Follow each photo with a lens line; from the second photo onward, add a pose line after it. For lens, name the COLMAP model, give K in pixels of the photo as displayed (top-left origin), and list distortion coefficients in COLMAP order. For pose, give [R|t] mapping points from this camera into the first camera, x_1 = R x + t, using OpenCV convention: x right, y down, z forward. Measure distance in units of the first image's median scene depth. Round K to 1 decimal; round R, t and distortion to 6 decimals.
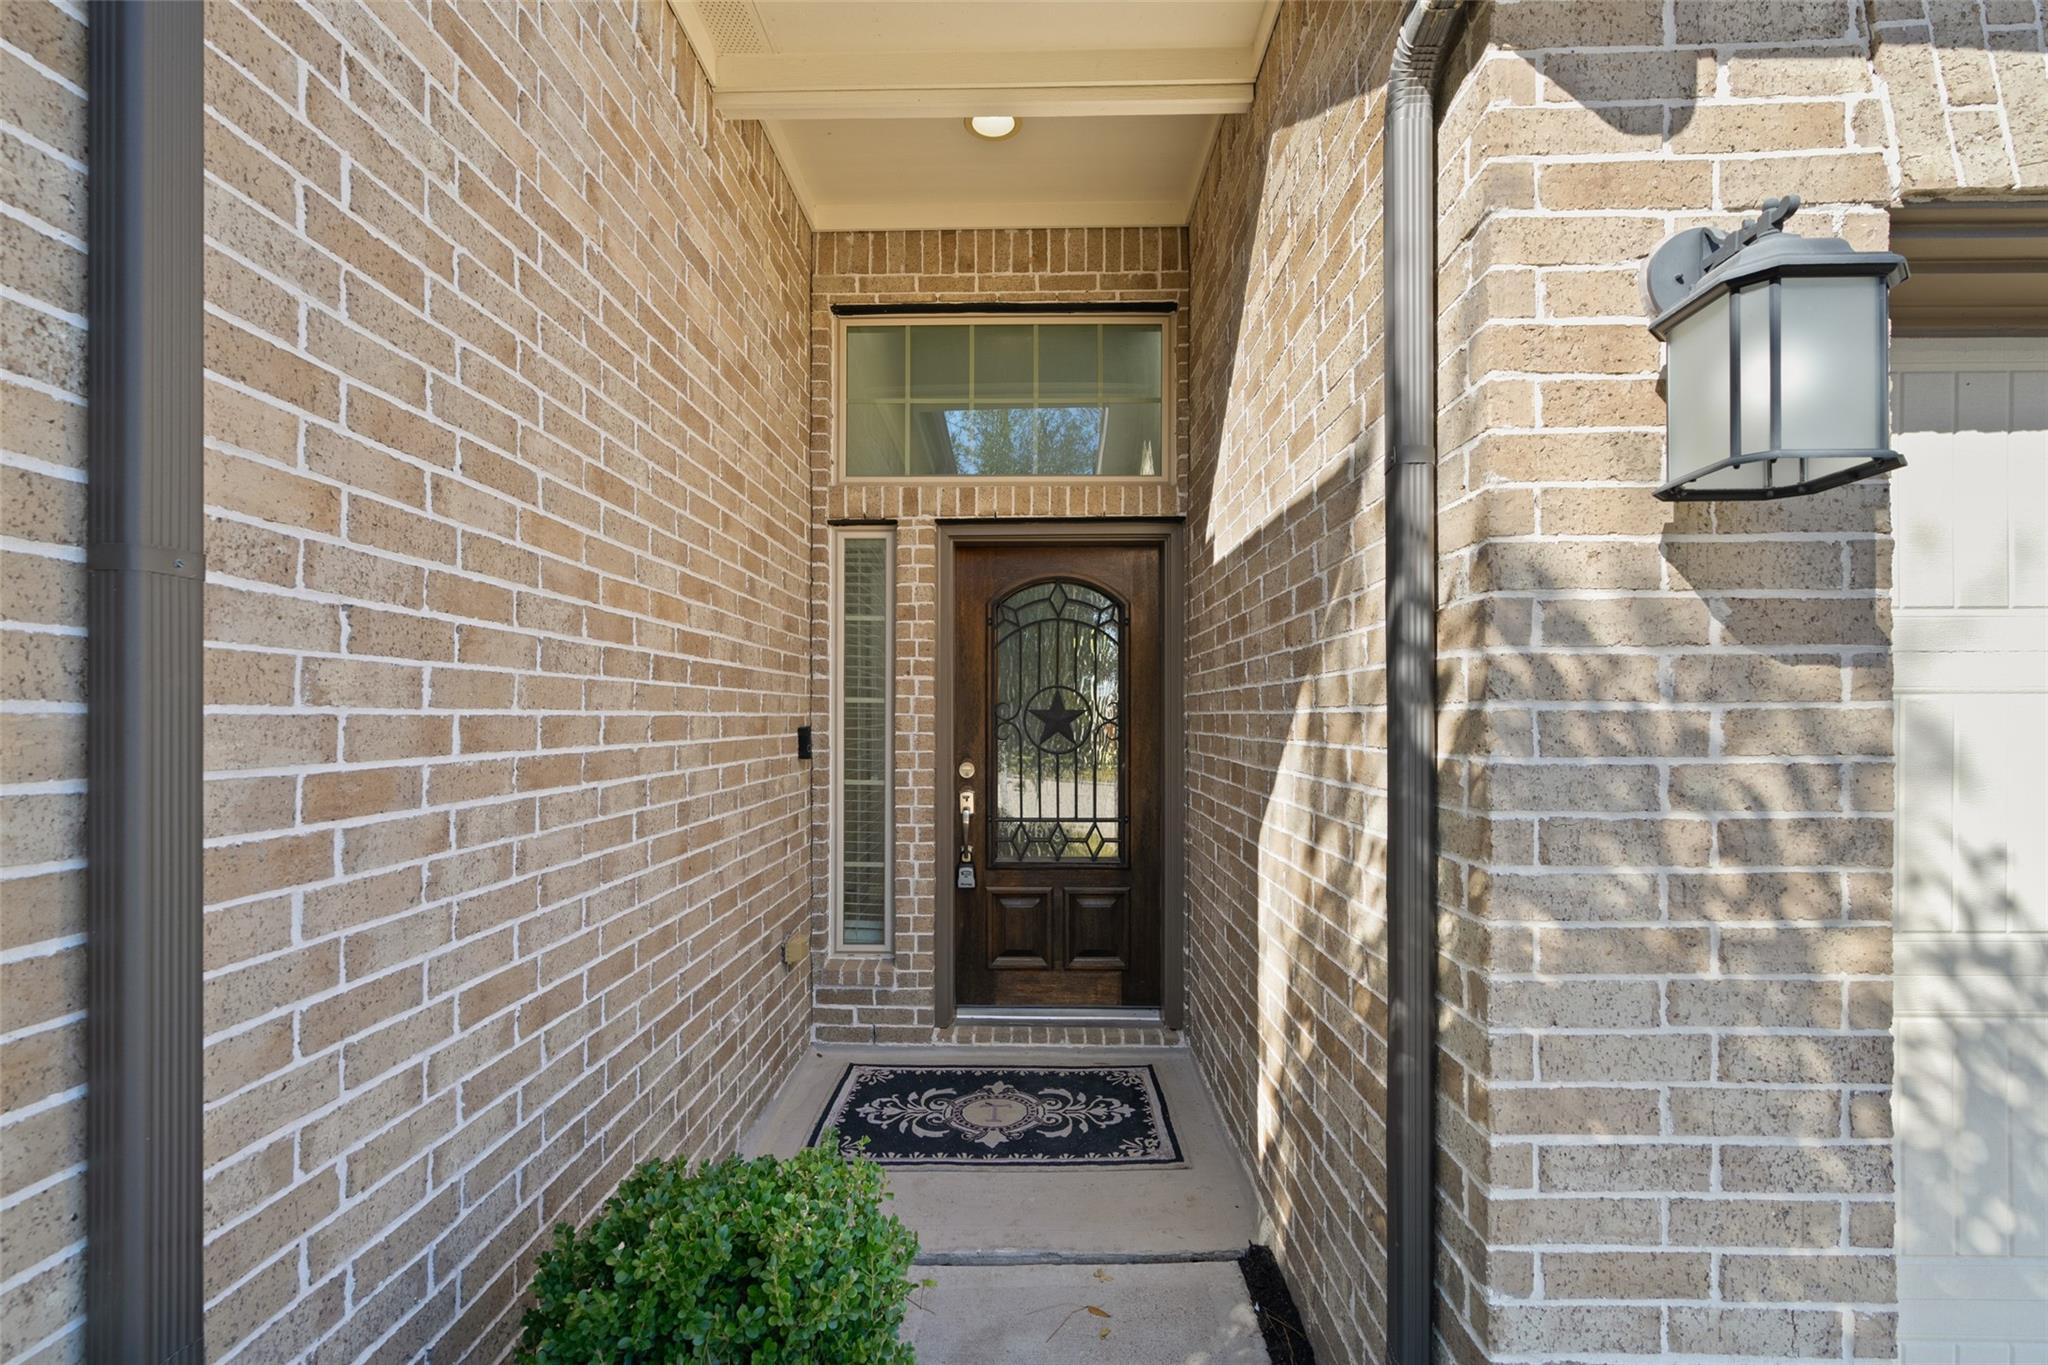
lens RADIAL K [[923.5, 0, 1017.0], [0, 923.5, 717.0], [0, 0, 1]] dist [-0.003405, -0.000544]
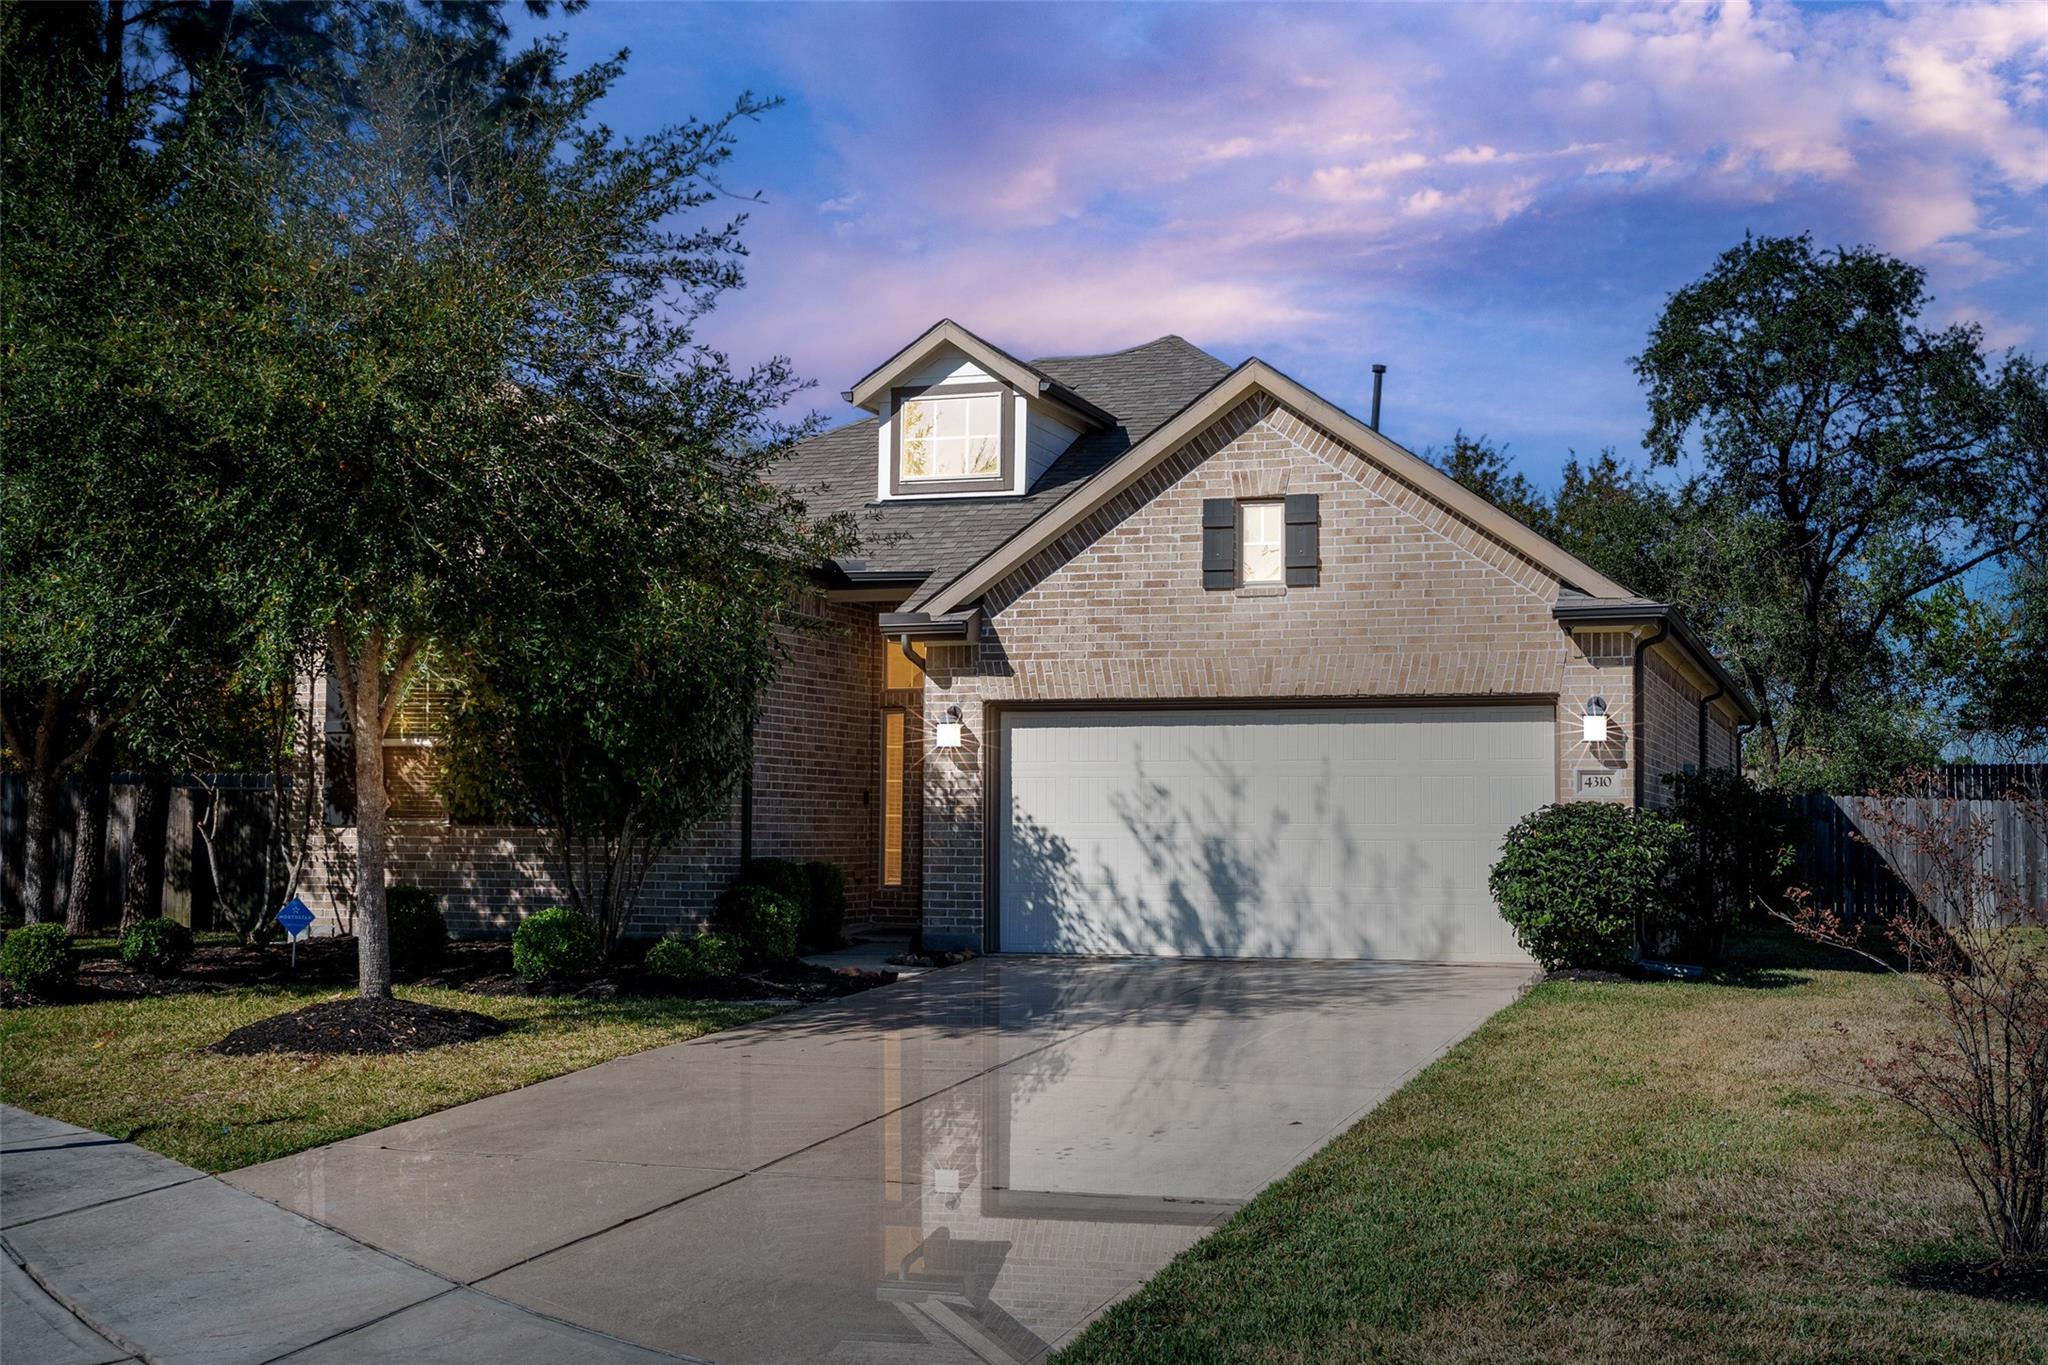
lens RADIAL K [[2091.4, 0, 1026.5], [0, 2091.4, 686.7], [0, 0, 1]] dist [-0.001270, 0.000000]
pose [[0.954538, -0.014536, -0.297733, 1.922088], [-0.005951, 0.997682, -0.067788, 0.112083], [0.298028, 0.066478, 0.952239, -4.402529]]
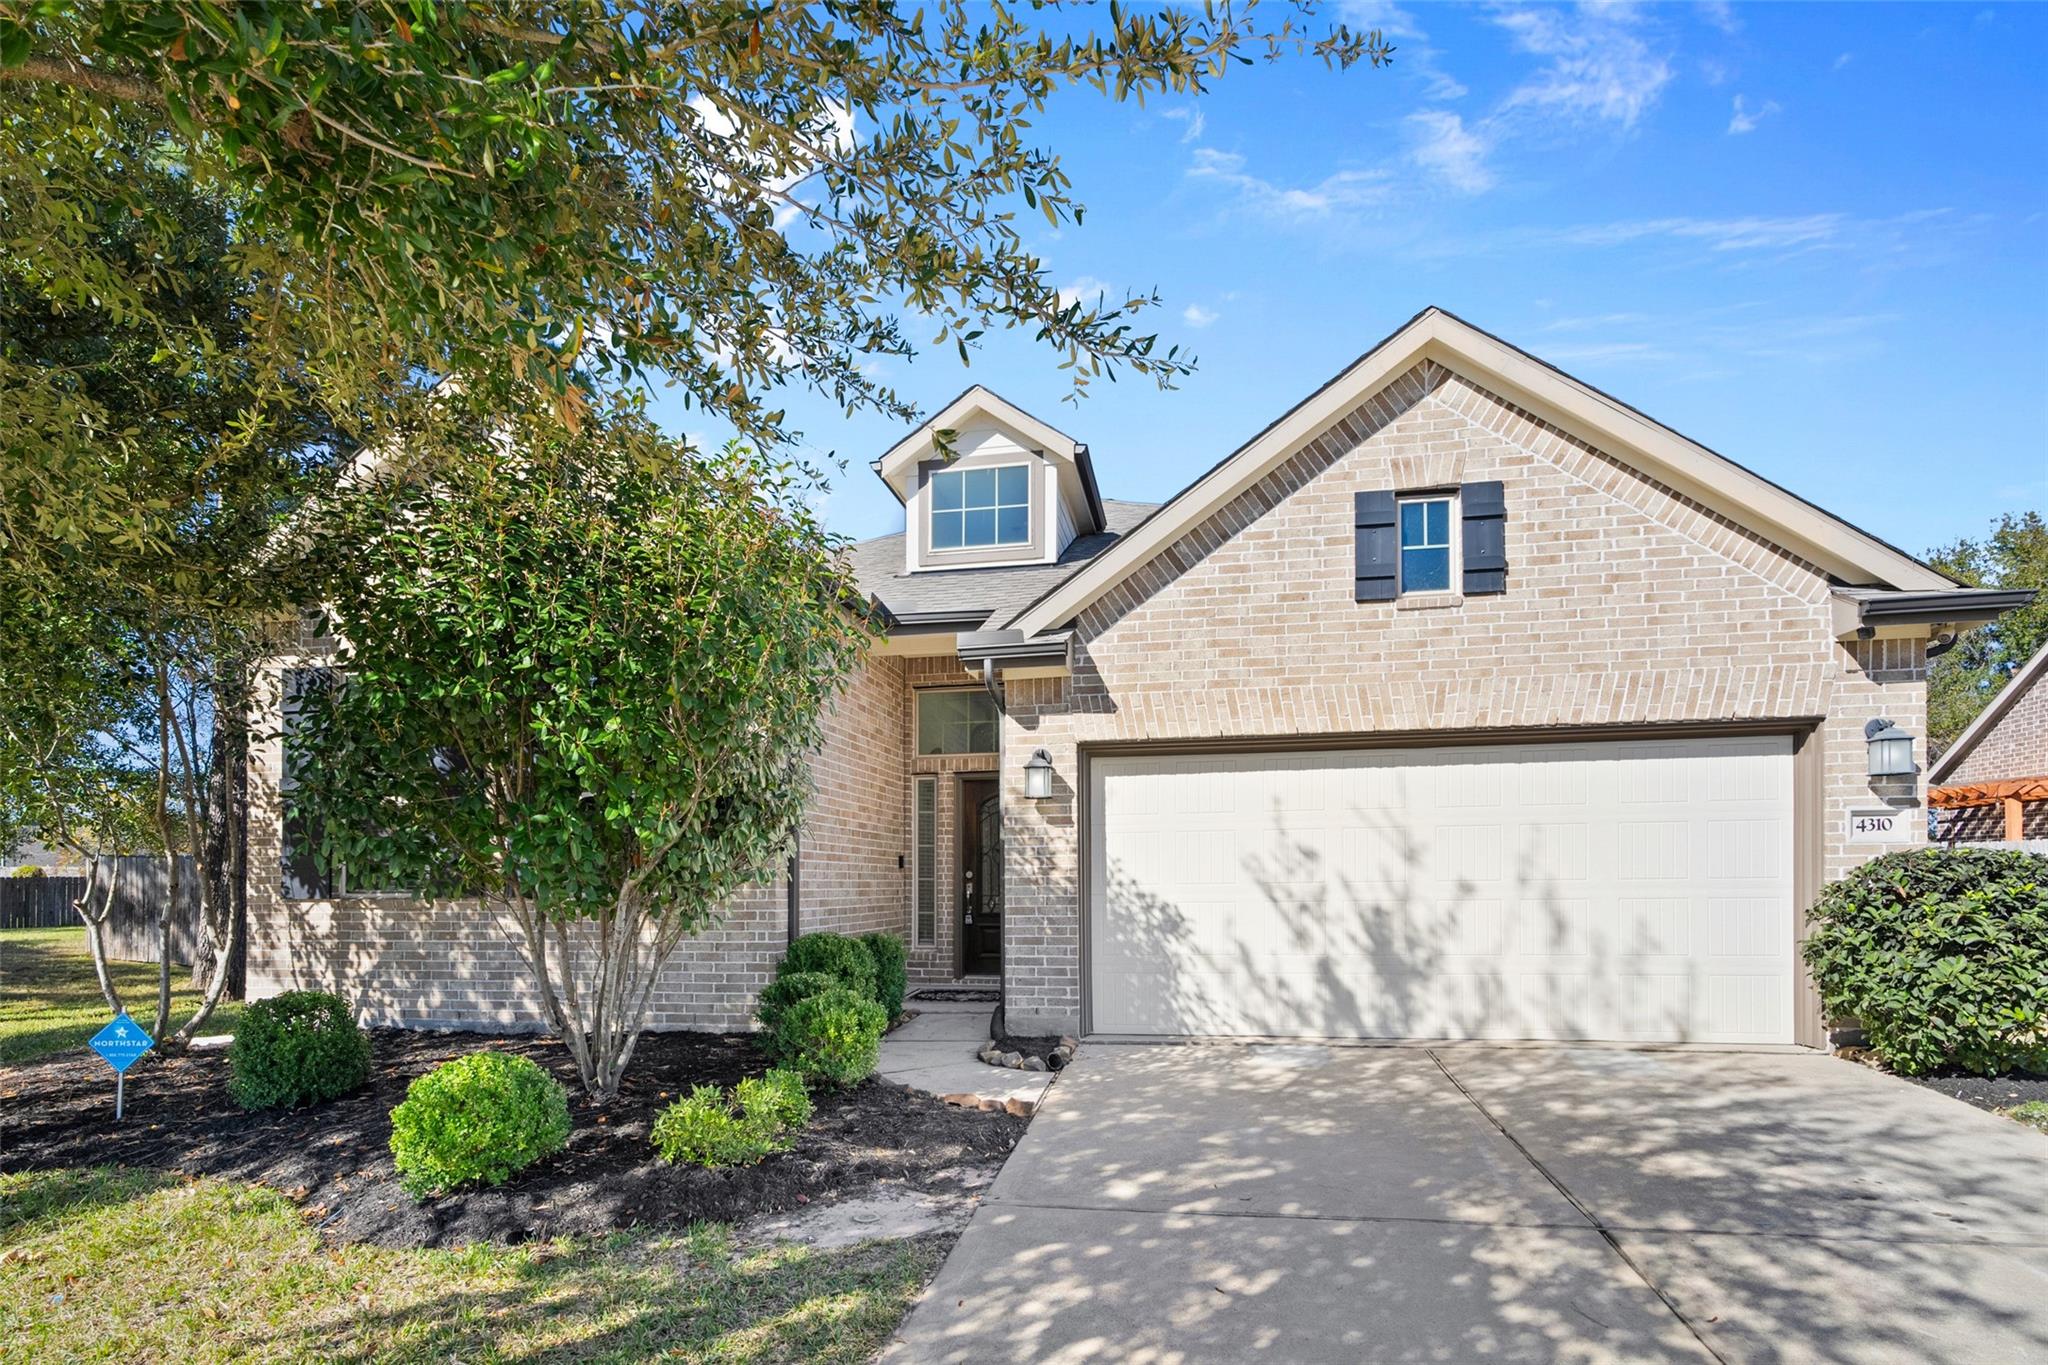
lens RADIAL K [[969.2, 0, 977.3], [0, 969.2, 808.9], [0, 0, 1]] dist [-0.019449, -0.000437]
pose [[0.980615, -0.024214, -0.194441, 0.489875], [0.009093, 0.996889, -0.078287, 0.090272], [0.195731, 0.075002, 0.977785, -1.556181]]
